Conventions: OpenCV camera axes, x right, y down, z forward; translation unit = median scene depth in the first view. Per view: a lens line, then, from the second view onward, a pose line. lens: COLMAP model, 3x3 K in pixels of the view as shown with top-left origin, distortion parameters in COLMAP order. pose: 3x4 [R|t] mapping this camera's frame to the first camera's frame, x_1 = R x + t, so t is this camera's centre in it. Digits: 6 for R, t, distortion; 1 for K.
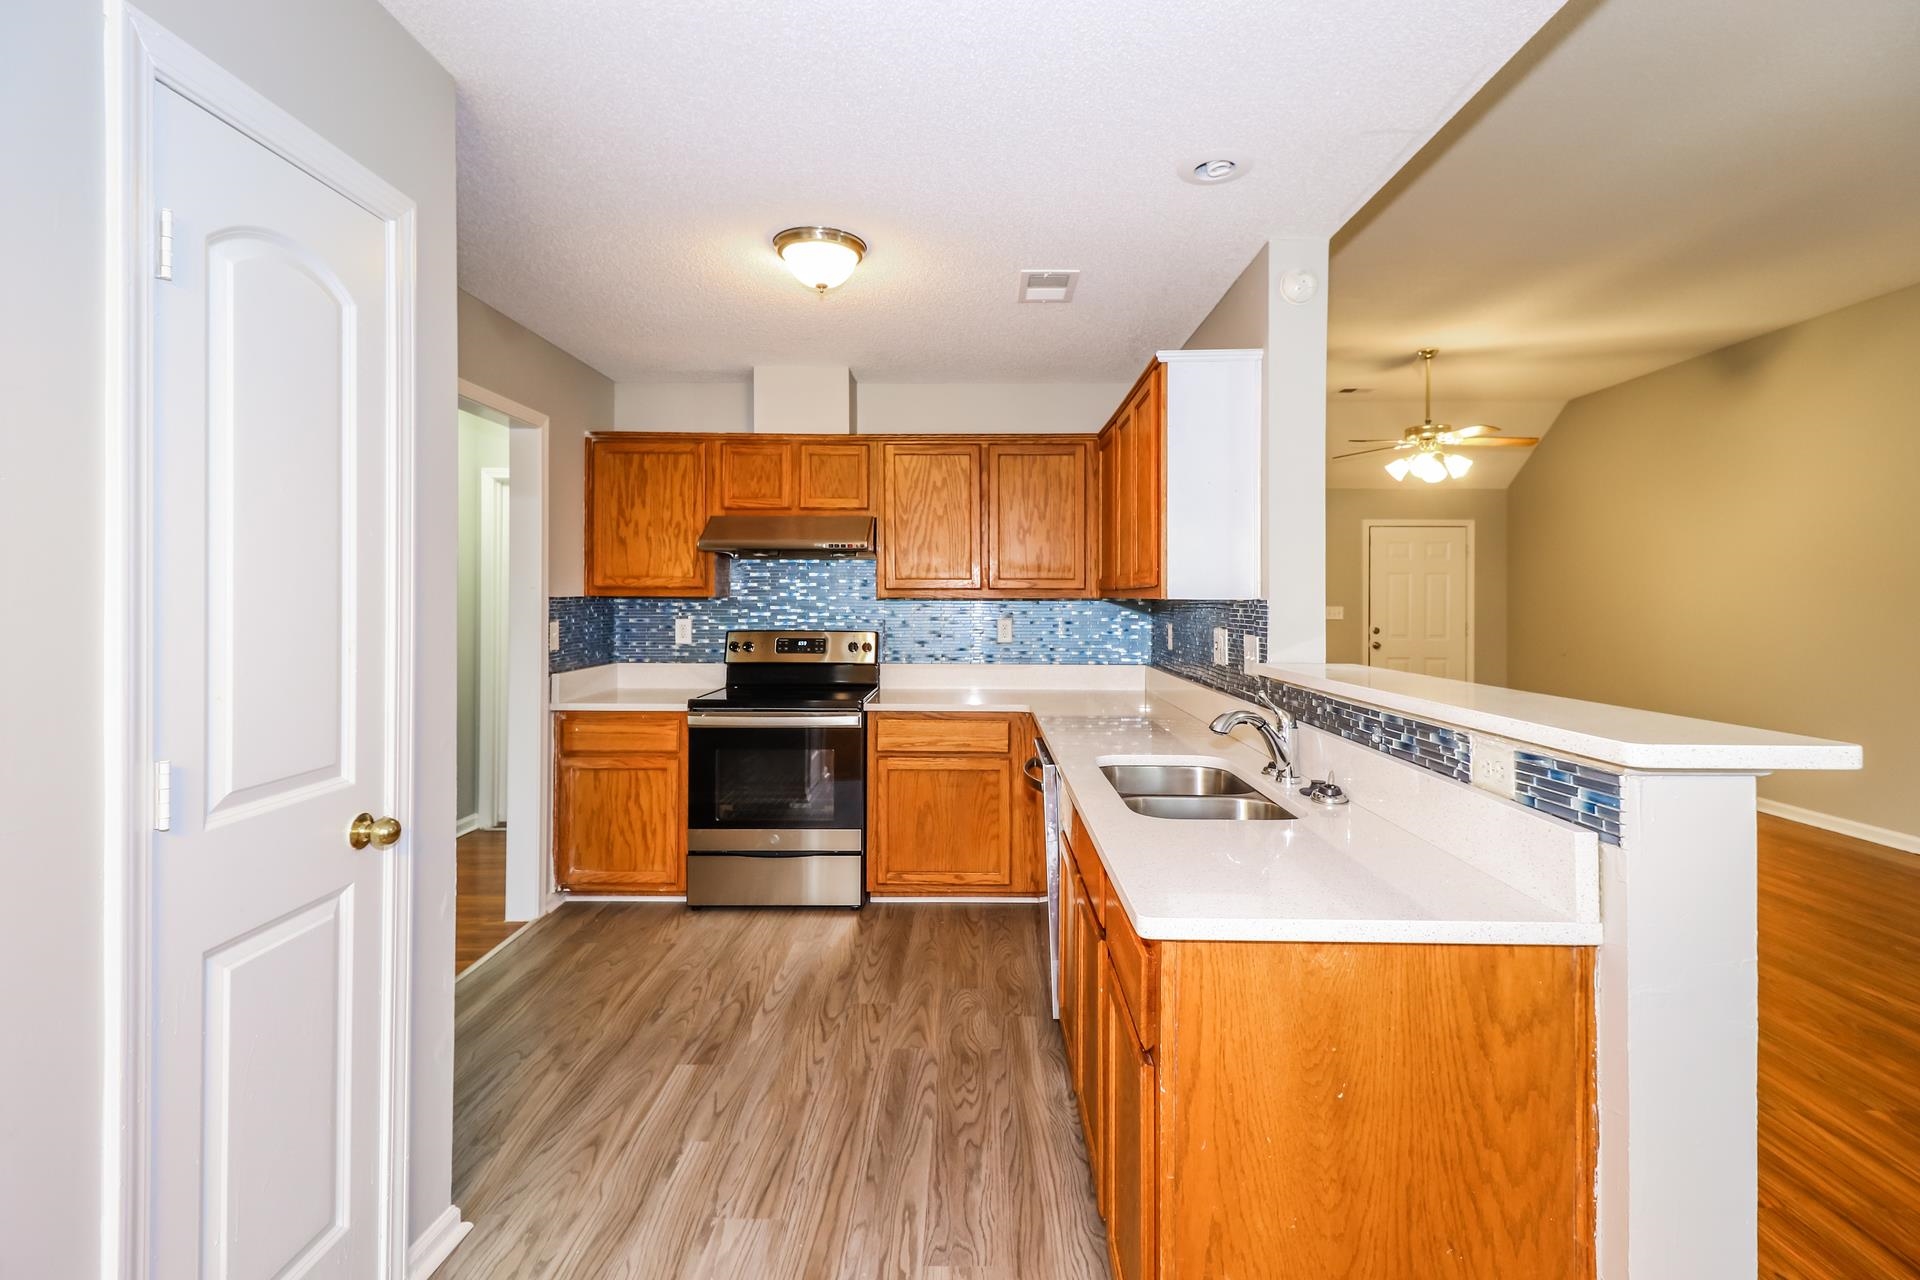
lens RADIAL K [[886.7, 0, 974.0], [0, 886.7, 590.1], [0, 0, 1]] dist [-0.012356, -0.001412]
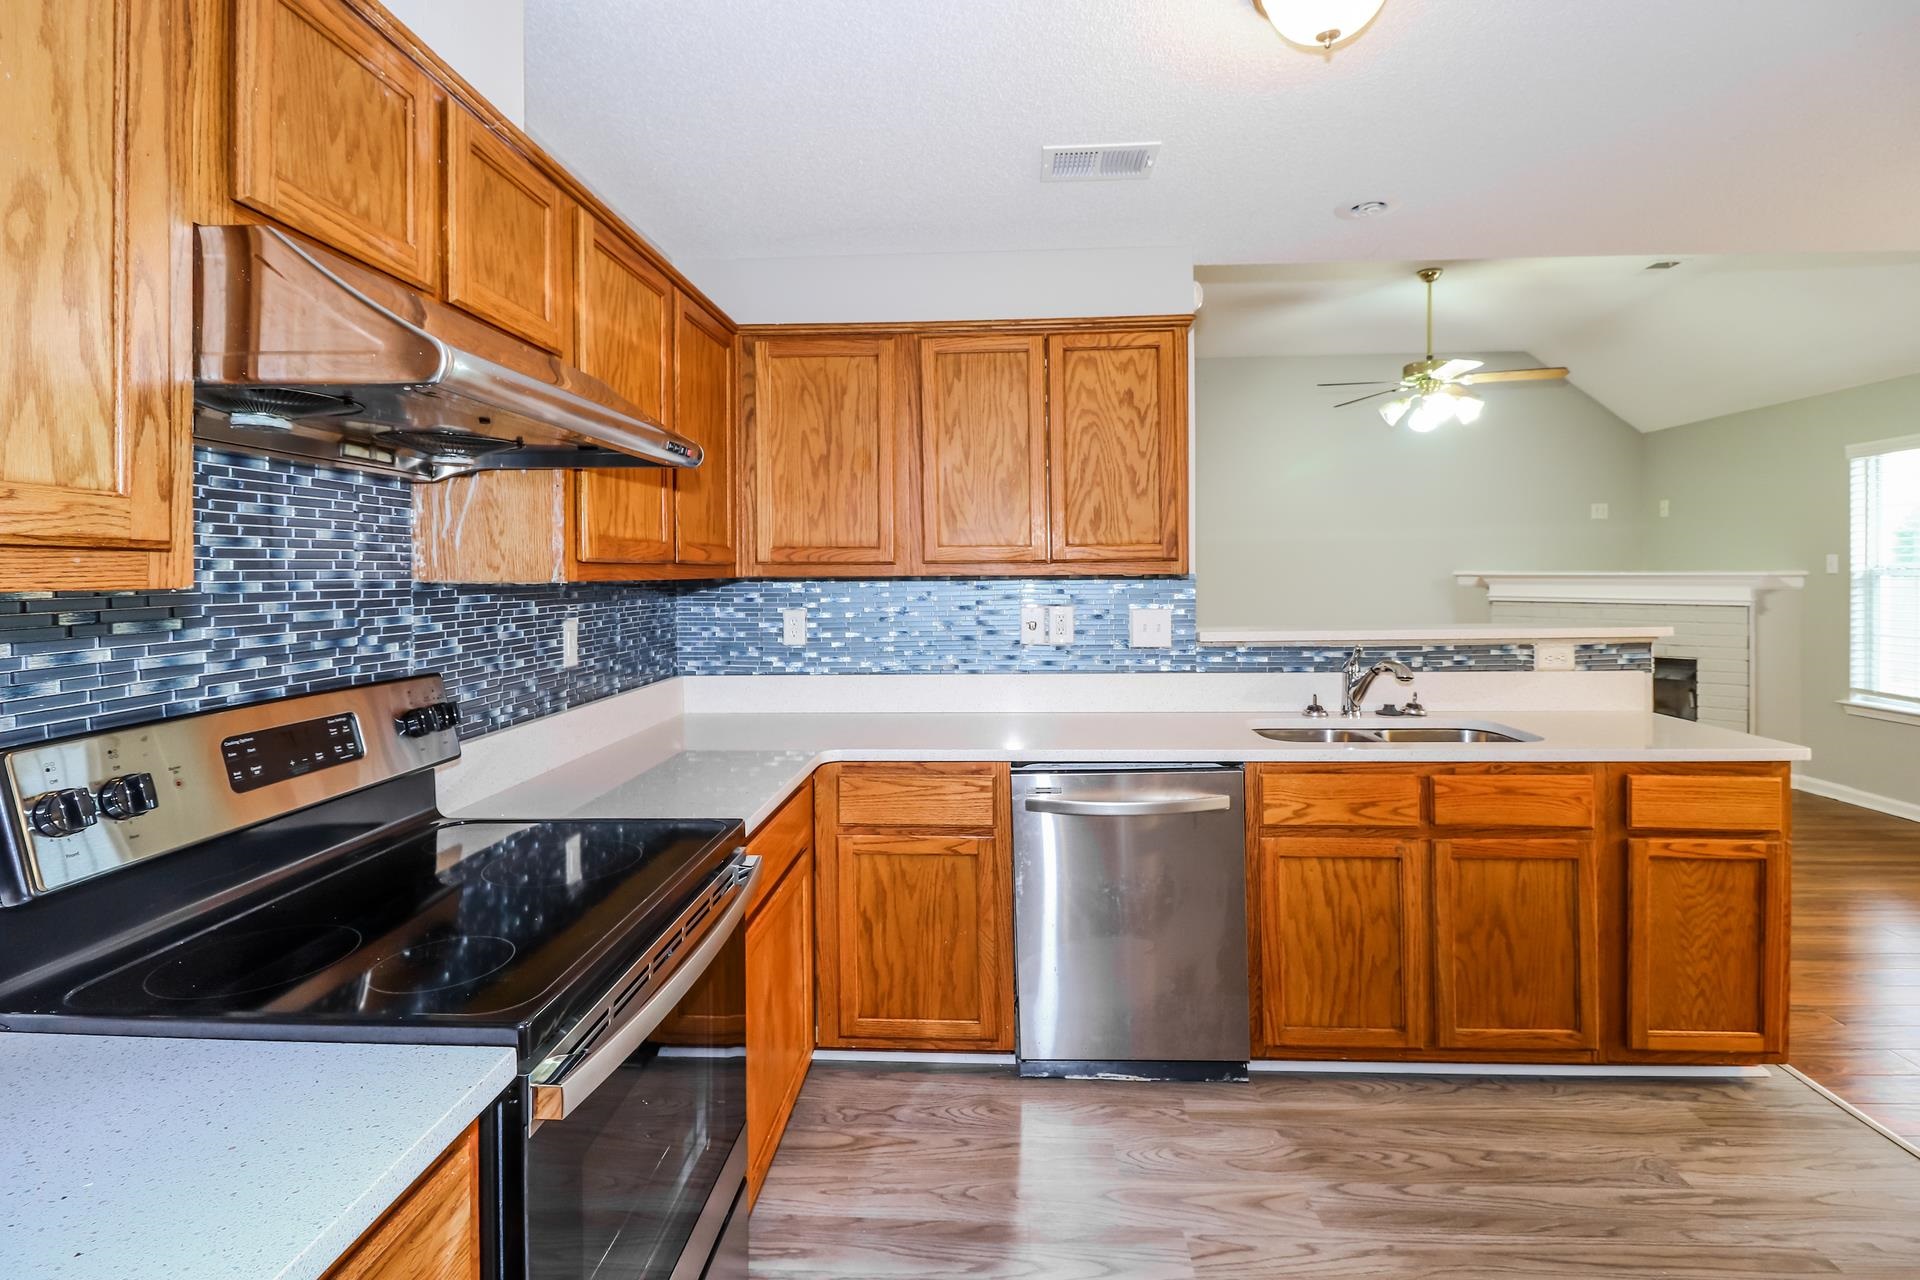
lens RADIAL K [[886.7, 0, 968.7], [0, 886.7, 573.4], [0, 0, 1]] dist [-0.012356, -0.001412]
pose [[0.042103, -0.008280, 0.999079, -0.869446], [-0.001114, 0.999965, 0.008335, 0.002664], [-0.999113, -0.001464, 0.042093, 1.384148]]
